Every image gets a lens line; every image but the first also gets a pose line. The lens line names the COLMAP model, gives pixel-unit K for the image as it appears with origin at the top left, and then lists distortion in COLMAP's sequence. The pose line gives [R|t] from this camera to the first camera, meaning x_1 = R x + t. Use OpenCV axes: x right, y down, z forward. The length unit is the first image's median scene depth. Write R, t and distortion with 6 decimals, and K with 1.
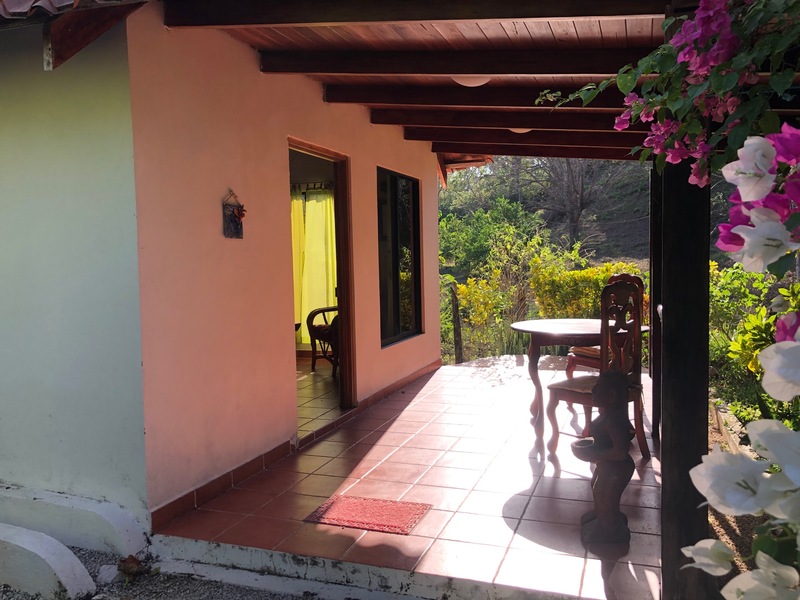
lens RADIAL K [[650.4, 0, 399.0], [0, 650.4, 302.3], [0, 0, 1]] dist [0.002403, -0.002444]
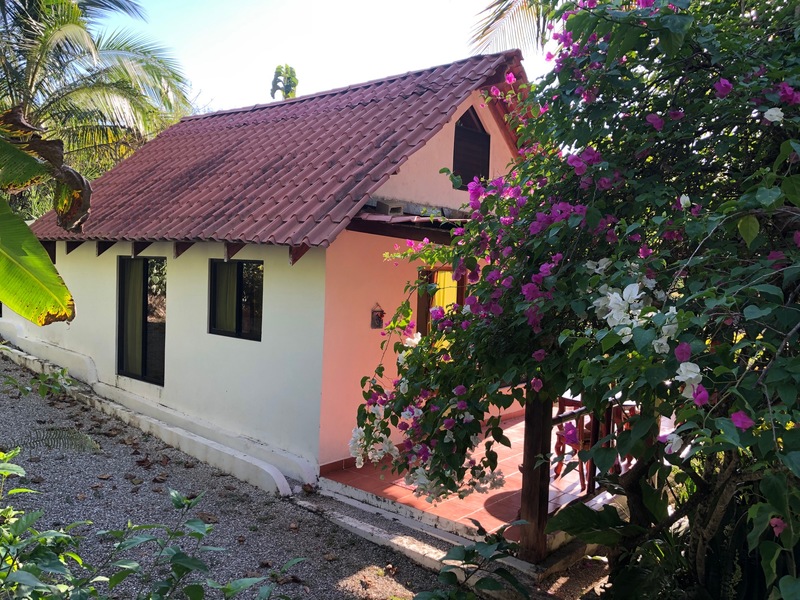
lens RADIAL K [[650.4, 0, 400.7], [0, 650.4, 298.9], [0, 0, 1]] dist [0.002403, -0.002444]
pose [[0.933128, 0.069031, -0.352856, 0.565145], [-0.075576, 0.997129, -0.004788, -0.221862], [0.351512, 0.031135, 0.935665, -0.883951]]
